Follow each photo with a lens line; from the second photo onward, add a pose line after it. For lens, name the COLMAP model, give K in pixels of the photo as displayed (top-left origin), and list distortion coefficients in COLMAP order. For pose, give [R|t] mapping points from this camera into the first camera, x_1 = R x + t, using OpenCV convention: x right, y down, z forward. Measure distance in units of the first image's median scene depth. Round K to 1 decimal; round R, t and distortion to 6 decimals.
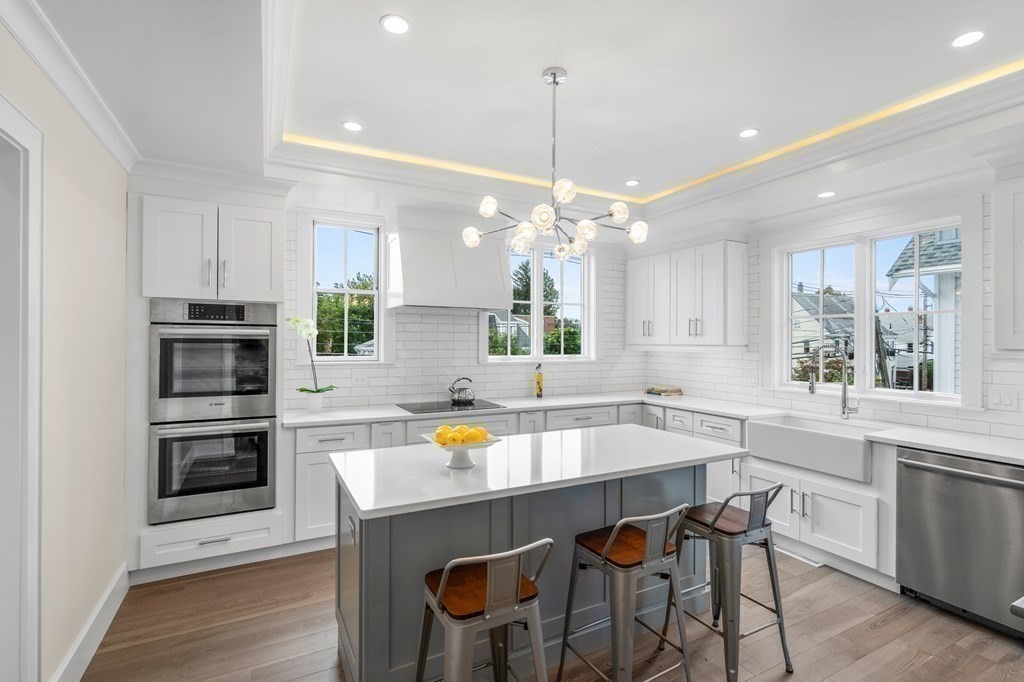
lens RADIAL K [[481.3, 0, 511.4], [0, 481.3, 339.3], [0, 0, 1]] dist [-0.009460, 0.002079]
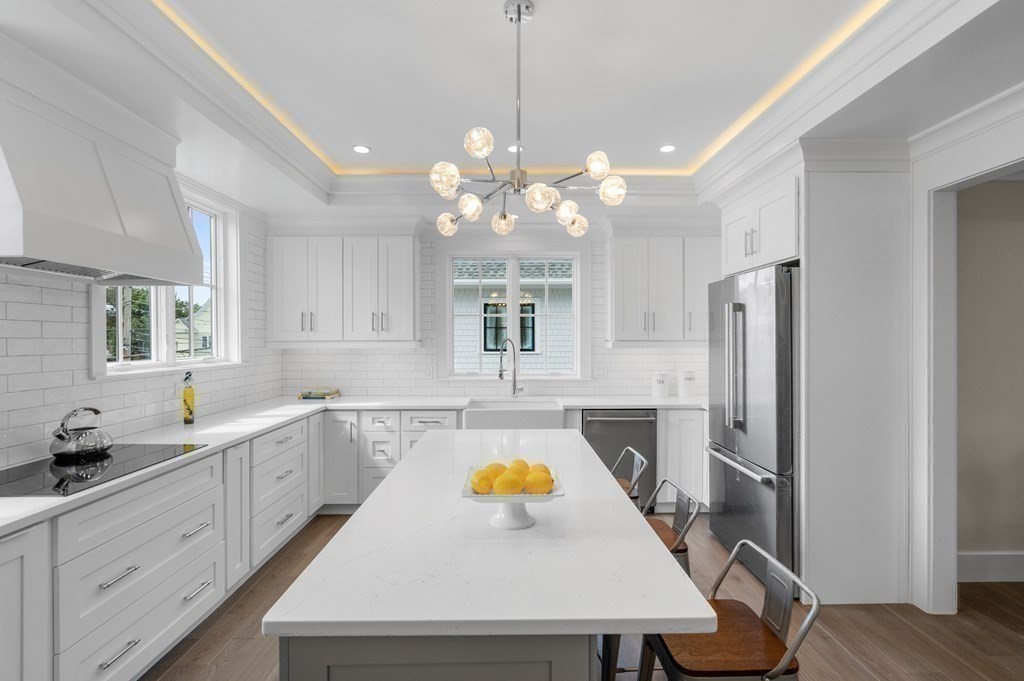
lens RADIAL K [[481.3, 0, 511.9], [0, 481.3, 336.4], [0, 0, 1]] dist [-0.009460, 0.002079]
pose [[0.453715, -0.003379, 0.891140, -0.336387], [0.001928, 0.999994, 0.002810, 0.001541], [-0.891145, 0.000443, 0.453719, 0.333593]]
